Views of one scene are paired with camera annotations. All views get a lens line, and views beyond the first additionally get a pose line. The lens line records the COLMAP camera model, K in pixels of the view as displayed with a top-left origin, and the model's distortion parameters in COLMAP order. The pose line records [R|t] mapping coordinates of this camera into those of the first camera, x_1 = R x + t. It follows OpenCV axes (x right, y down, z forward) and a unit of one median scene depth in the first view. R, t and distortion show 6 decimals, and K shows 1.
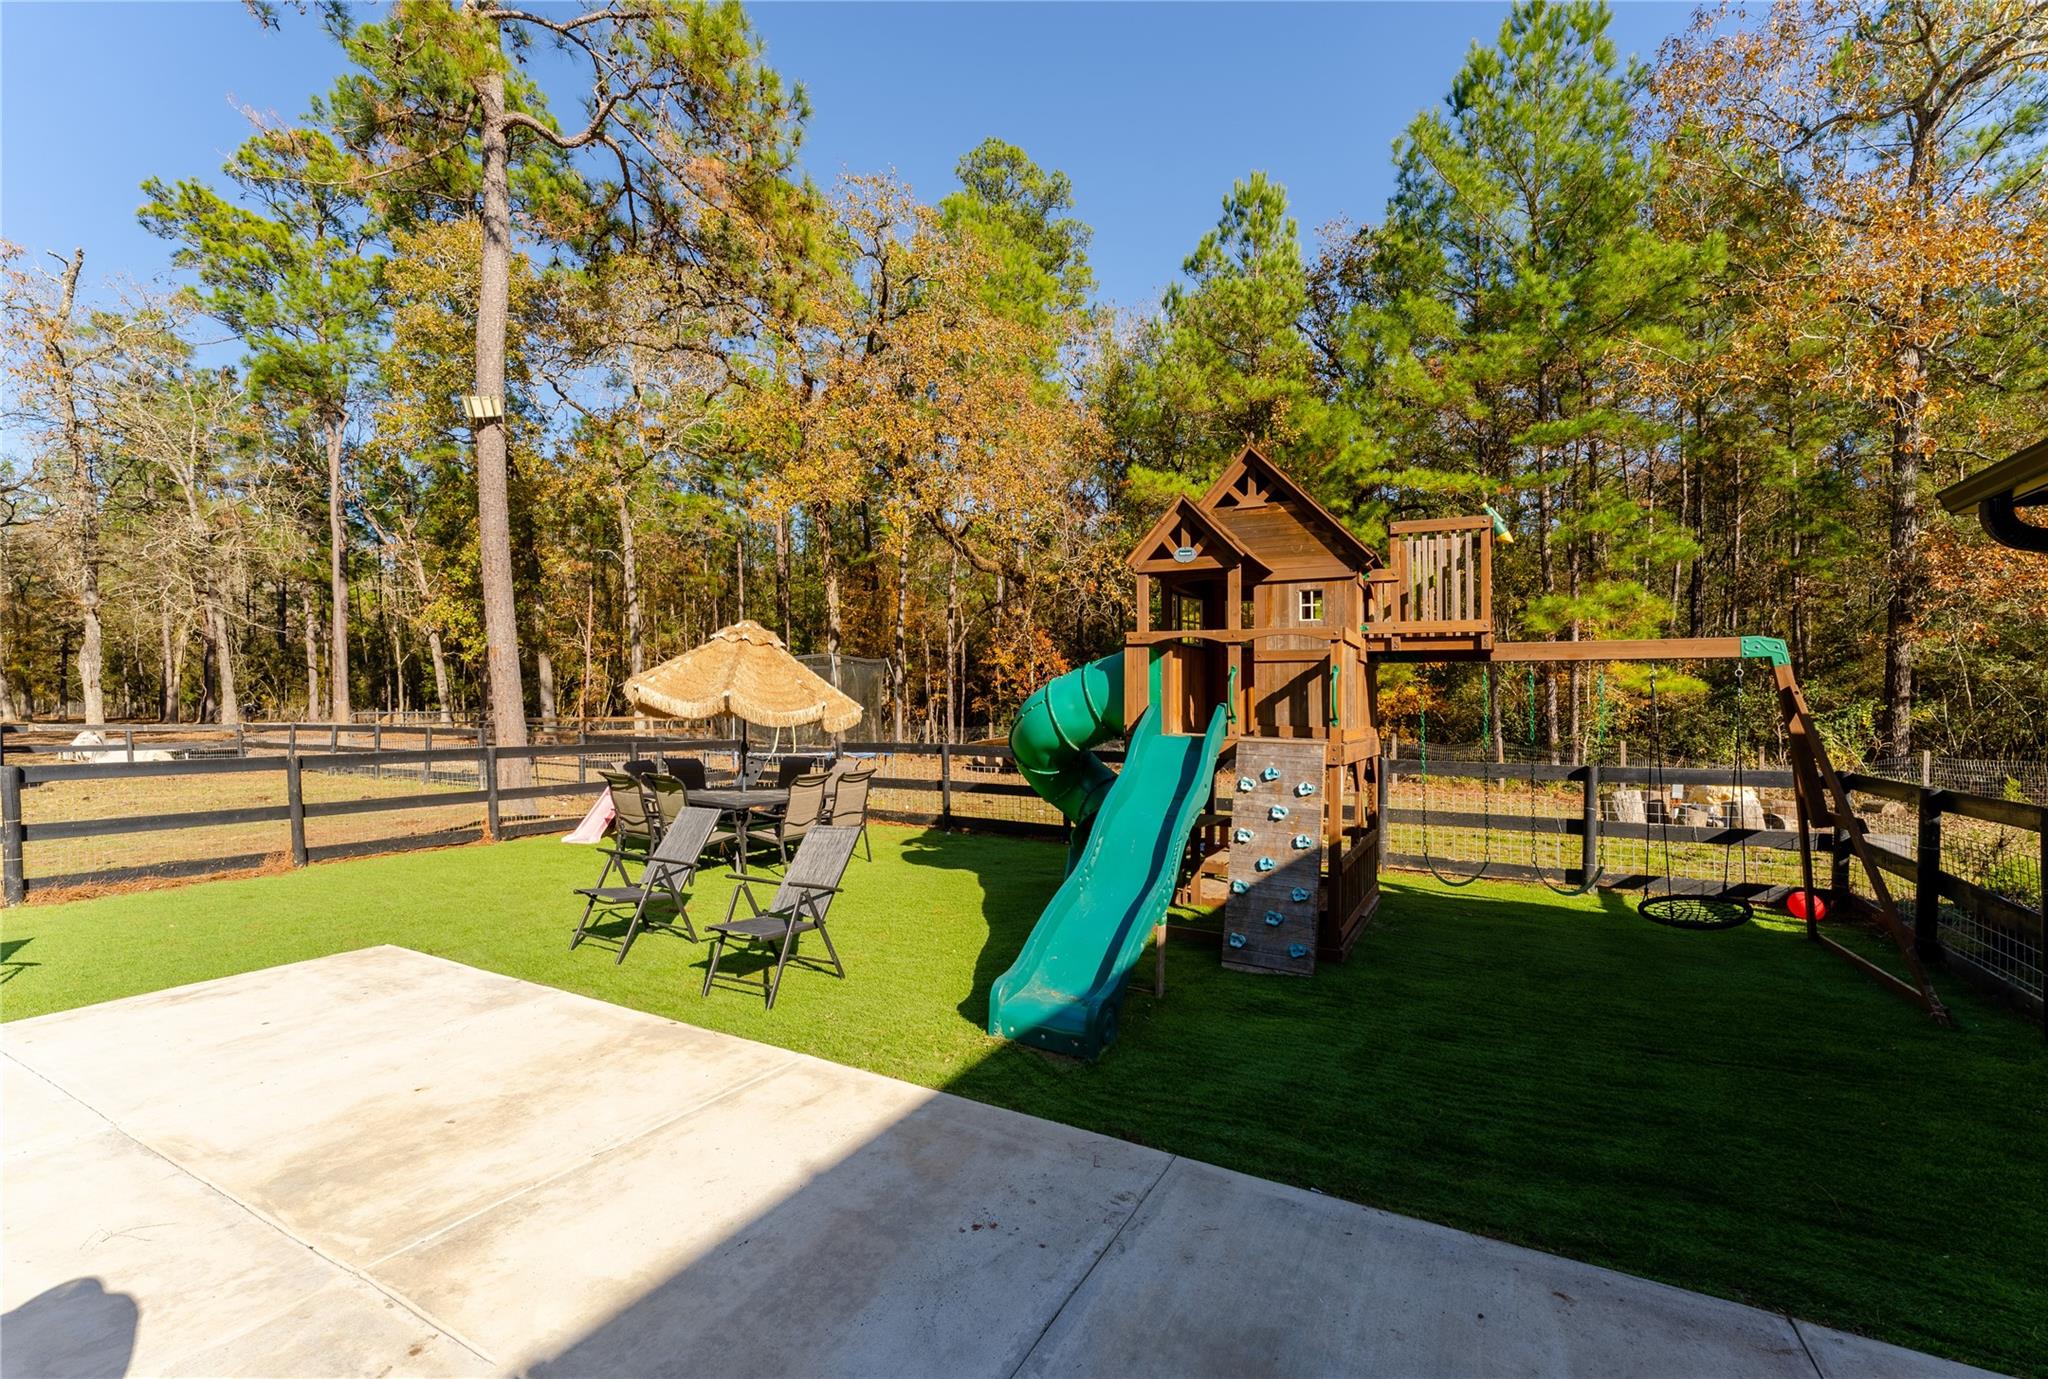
lens RADIAL K [[885.5, 0, 1024.4], [0, 885.5, 700.1], [0, 0, 1]] dist [0.002269, 0.000516]
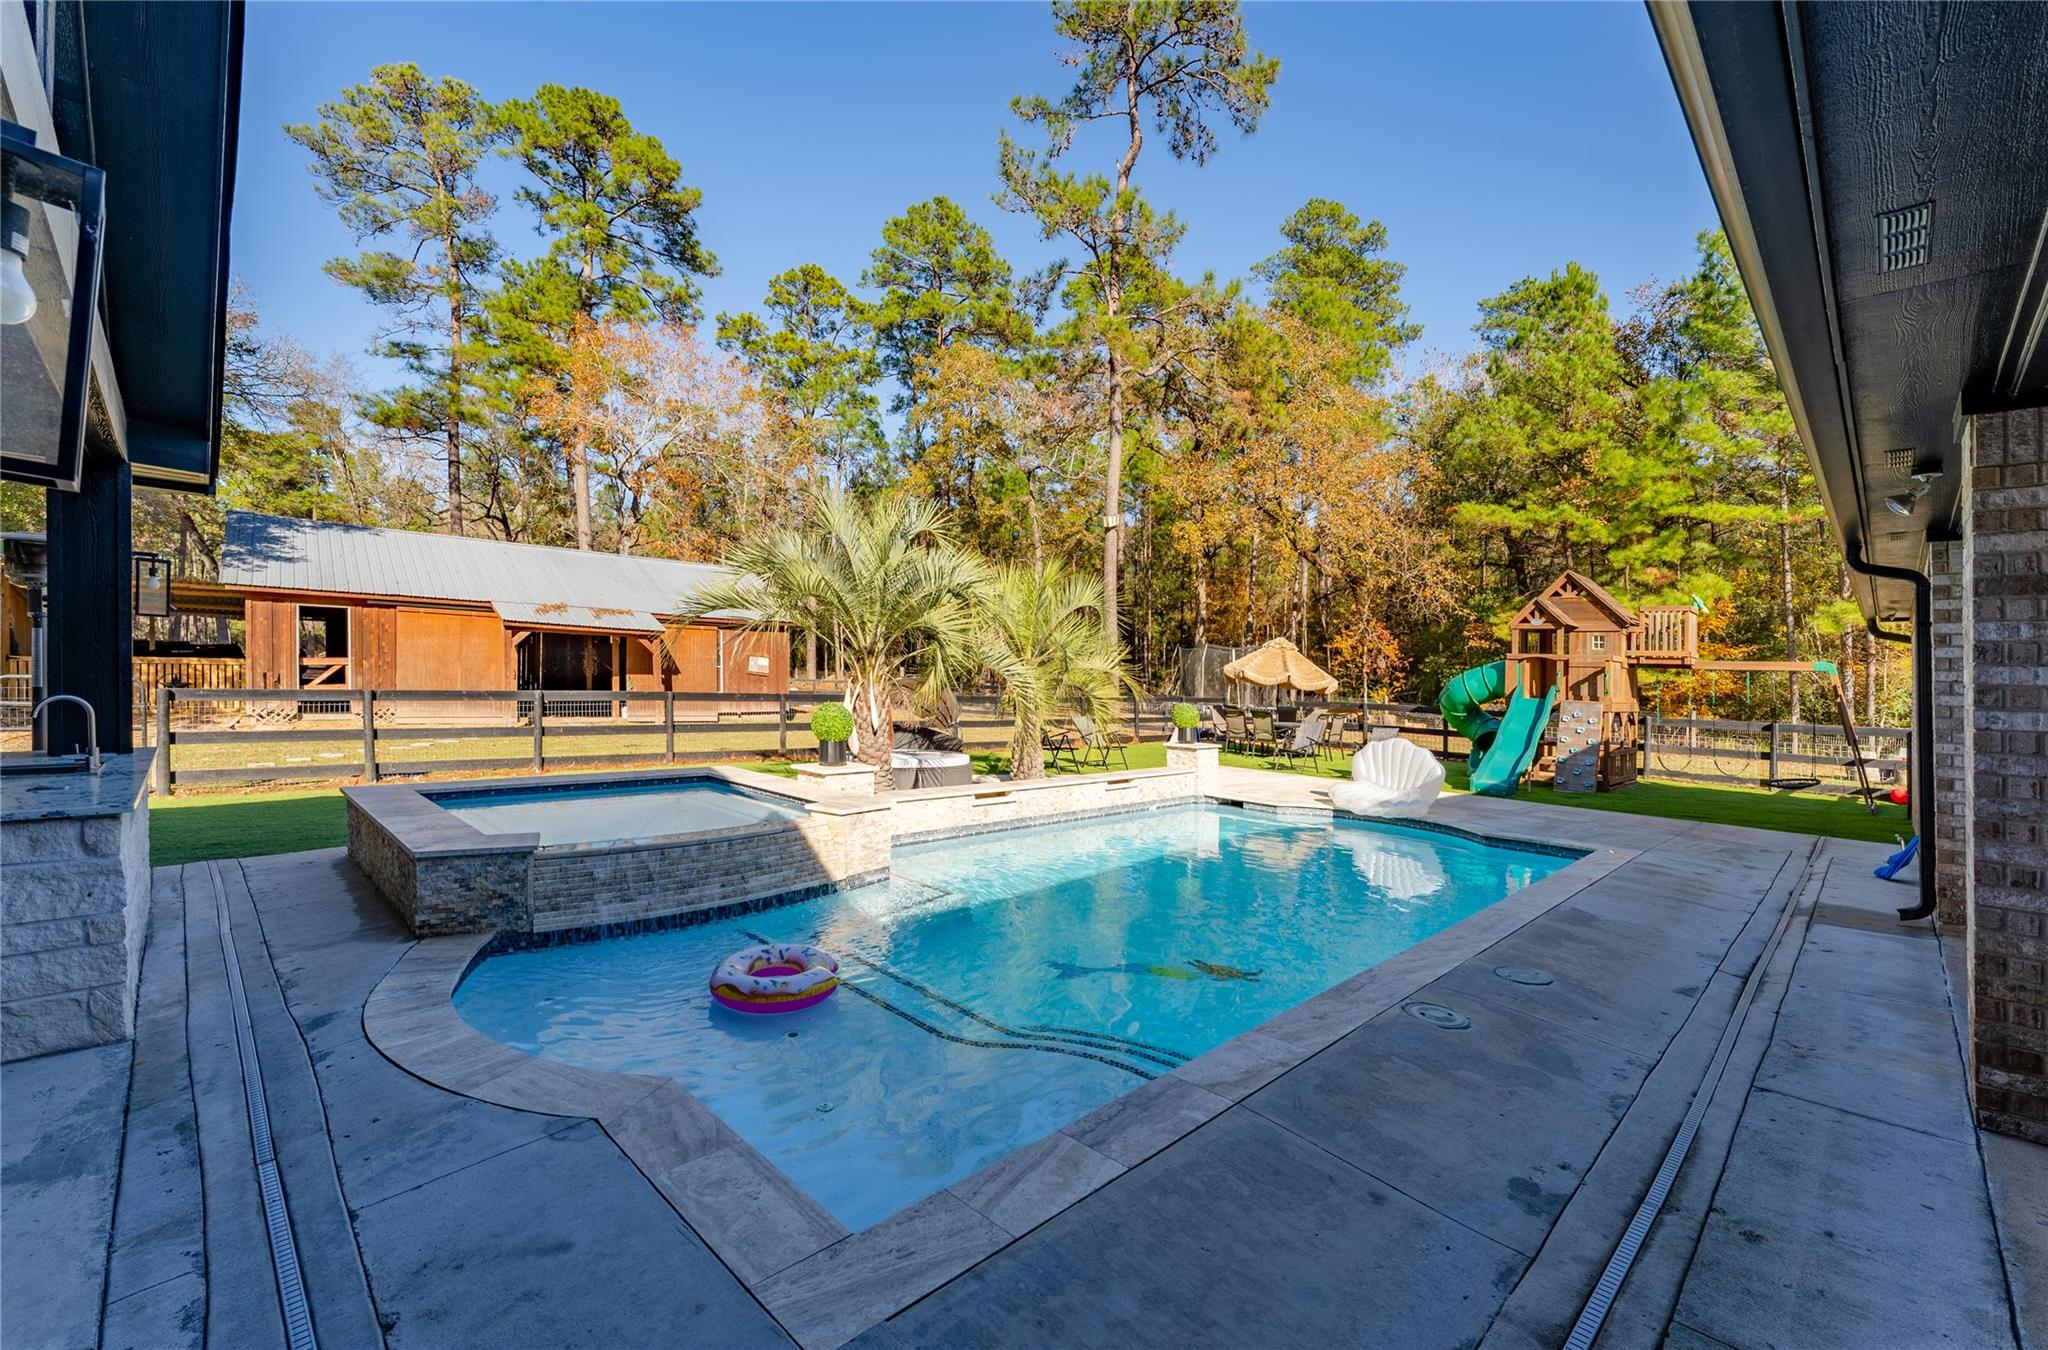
lens RADIAL K [[849.2, 0, 1023.0], [0, 849.2, 654.4], [0, 0, 1]] dist [0.003543, -0.000084]
pose [[0.952303, 0.016125, -0.304727, -0.317602], [-0.020986, 0.999699, -0.012683, -0.014512], [0.304431, 0.018473, 0.952355, -1.163128]]
